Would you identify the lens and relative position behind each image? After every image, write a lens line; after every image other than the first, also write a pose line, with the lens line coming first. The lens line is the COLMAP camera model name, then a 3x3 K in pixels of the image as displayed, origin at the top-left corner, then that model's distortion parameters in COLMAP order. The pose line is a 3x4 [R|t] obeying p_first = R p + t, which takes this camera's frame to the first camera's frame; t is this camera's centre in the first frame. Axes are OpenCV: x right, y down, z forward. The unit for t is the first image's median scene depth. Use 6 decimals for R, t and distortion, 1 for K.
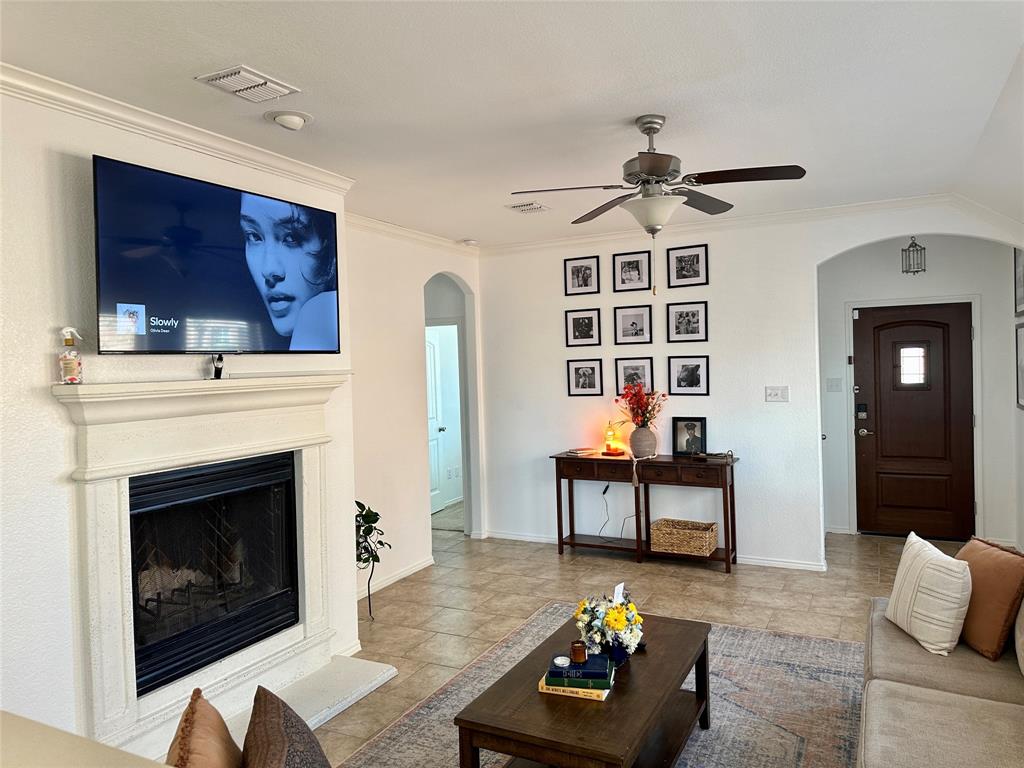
lens RADIAL K [[718.7, 0, 512.1], [0, 718.7, 372.7], [0, 0, 1]] dist [0.071897, -0.083438]
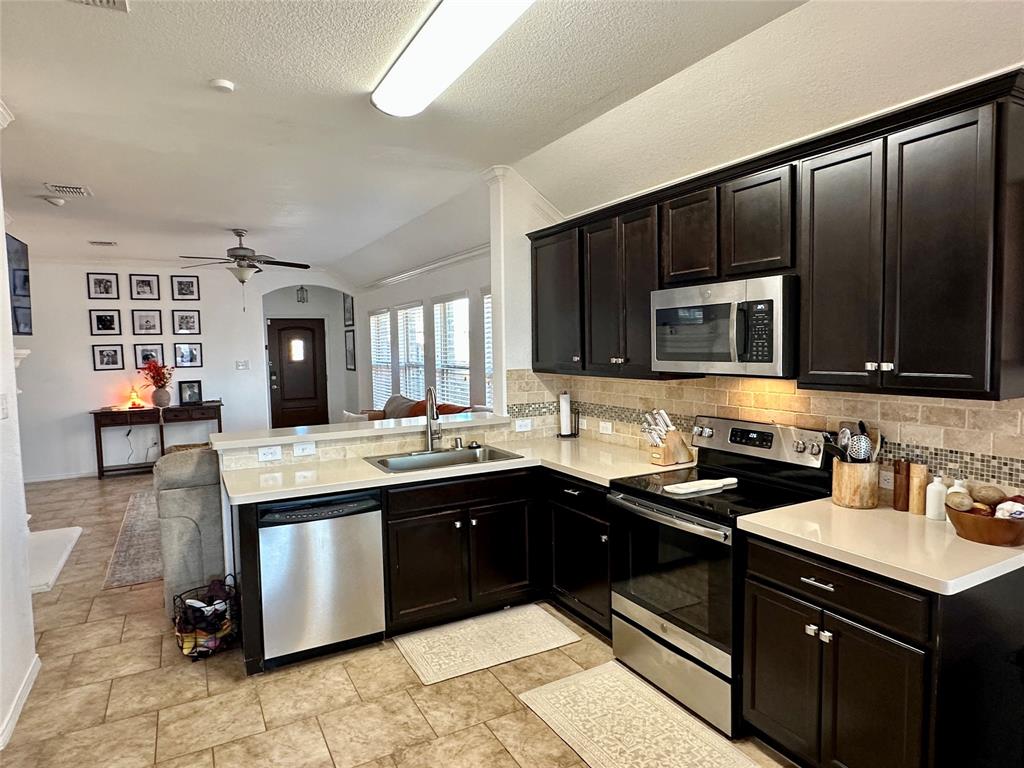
lens RADIAL K [[606.2, 0, 509.4], [0, 606.2, 385.6], [0, 0, 1]] dist [-0.009528, 0.006433]
pose [[0.559698, -0.042157, 0.827624, -0.488621], [0.014740, 0.999054, 0.040921, 0.027834], [-0.828566, -0.010704, 0.559789, -0.369291]]
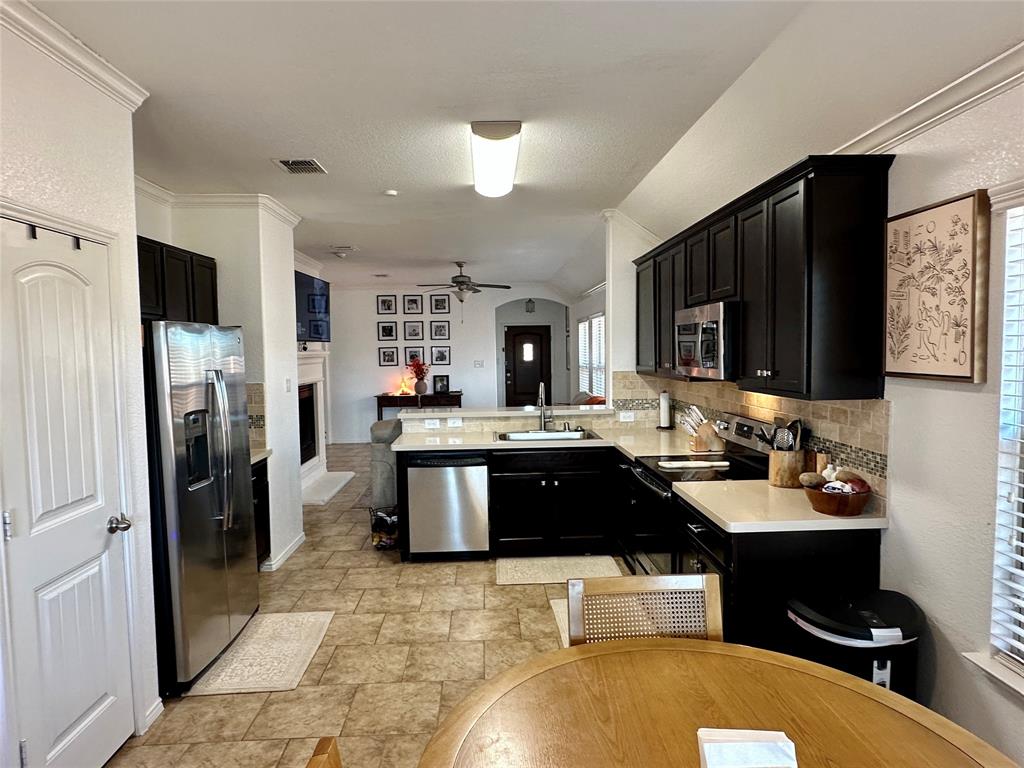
lens RADIAL K [[606.2, 0, 516.1], [0, 606.2, 384.5], [0, 0, 1]] dist [-0.009528, 0.006433]
pose [[0.862763, -0.015122, 0.505383, -0.471425], [-0.002590, 0.999407, 0.034327, 0.027670], [-0.505602, -0.030925, 0.862212, -0.657940]]
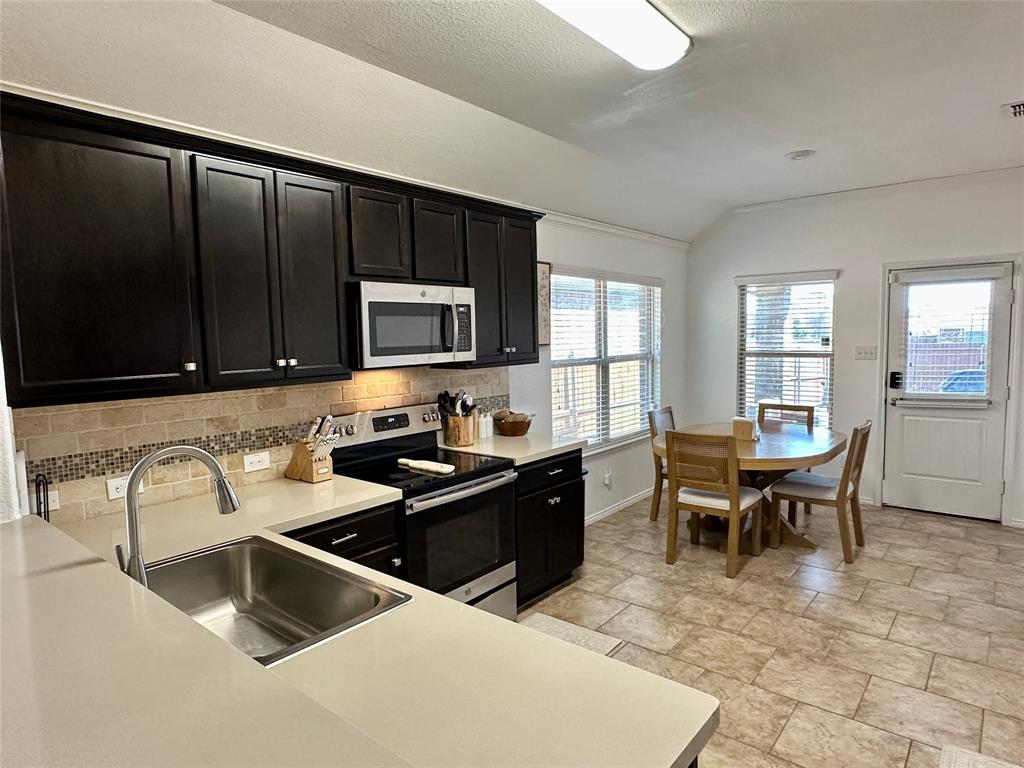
lens RADIAL K [[606.2, 0, 509.4], [0, 606.2, 386.4], [0, 0, 1]] dist [-0.009528, 0.006433]
pose [[-0.974116, 0.031986, 0.223774, -0.206932], [0.053892, 0.994255, 0.092479, 0.014525], [-0.219530, 0.102145, -0.970244, 0.255163]]
